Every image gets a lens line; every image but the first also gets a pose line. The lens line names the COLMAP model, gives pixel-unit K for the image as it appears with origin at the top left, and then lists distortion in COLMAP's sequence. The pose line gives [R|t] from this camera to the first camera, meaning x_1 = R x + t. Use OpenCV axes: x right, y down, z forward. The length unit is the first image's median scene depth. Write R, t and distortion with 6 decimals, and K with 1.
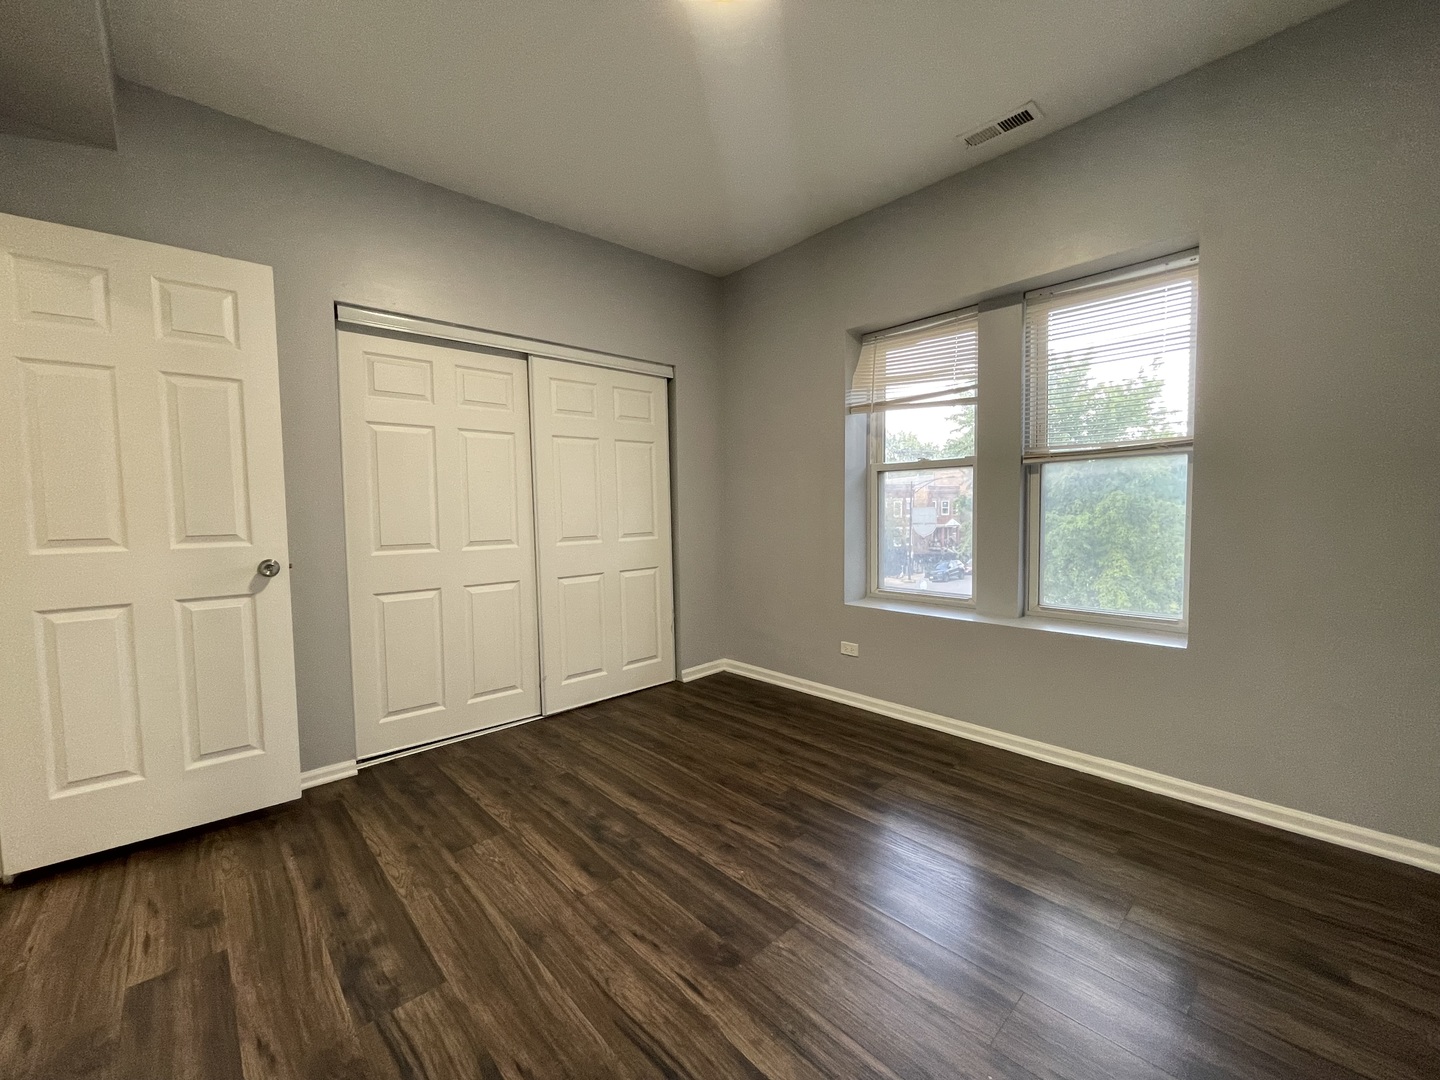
lens RADIAL K [[559.5, 0, 708.9], [0, 559.5, 537.2], [0, 0, 1]] dist [-0.036109, 0.011152]
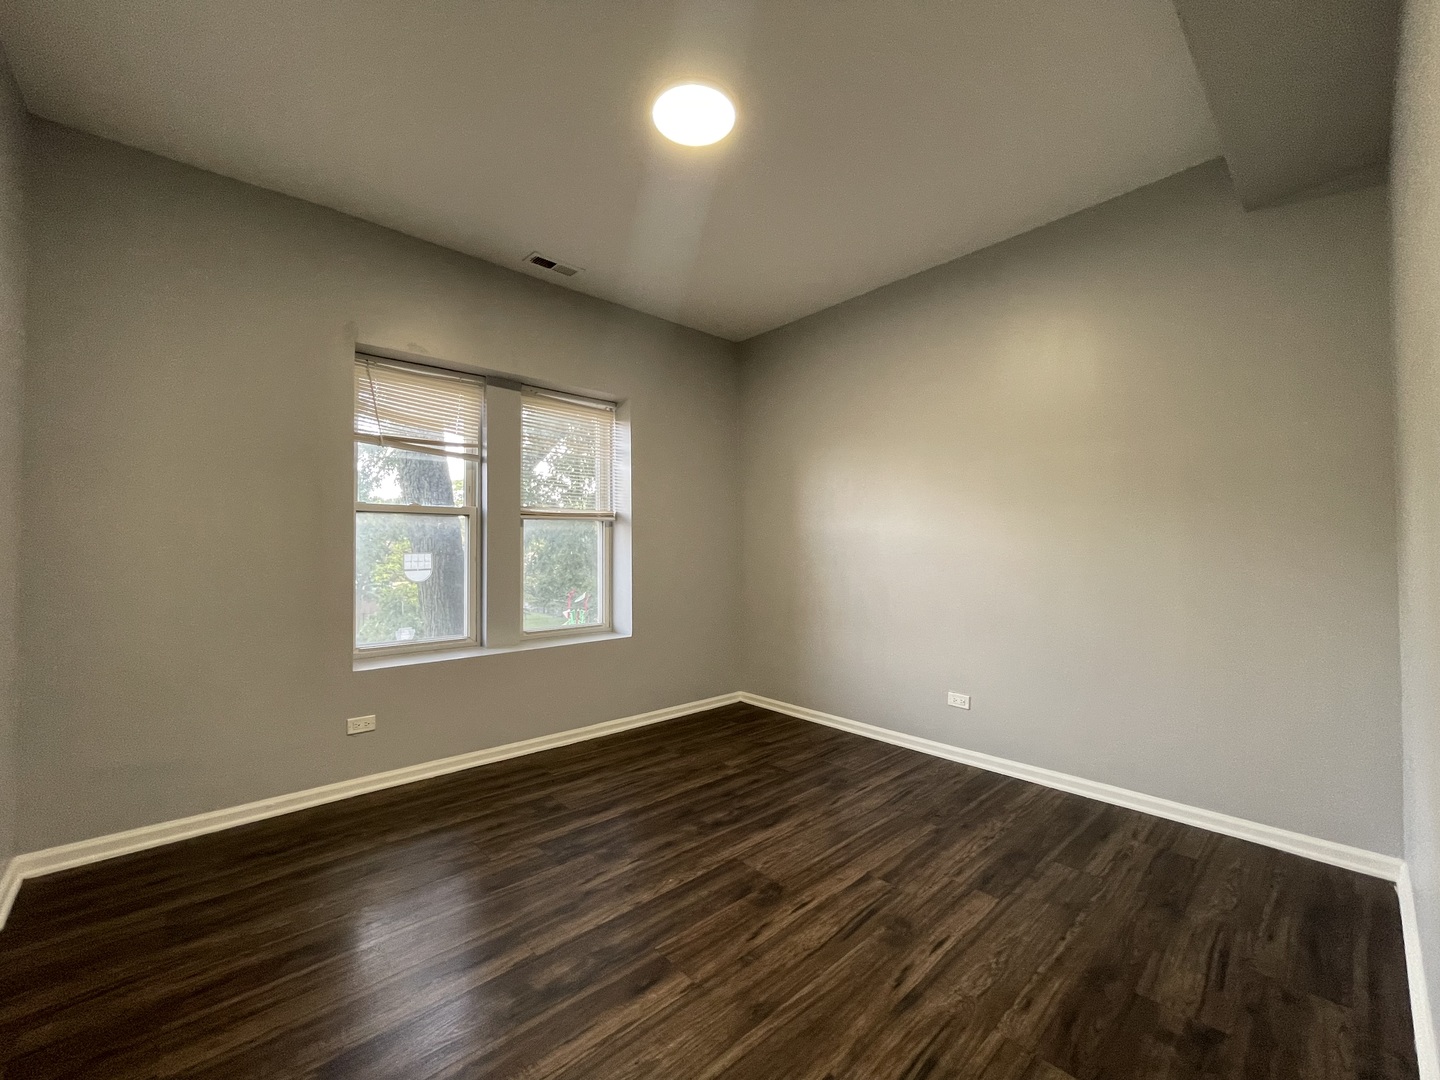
lens RADIAL K [[559.5, 0, 708.9], [0, 559.5, 537.2], [0, 0, 1]] dist [-0.036109, 0.011152]
pose [[0.060775, 0.025219, 0.997833, -0.993582], [0.063220, 0.997576, -0.029063, -0.041611], [-0.996147, 0.064849, 0.059033, 0.763793]]
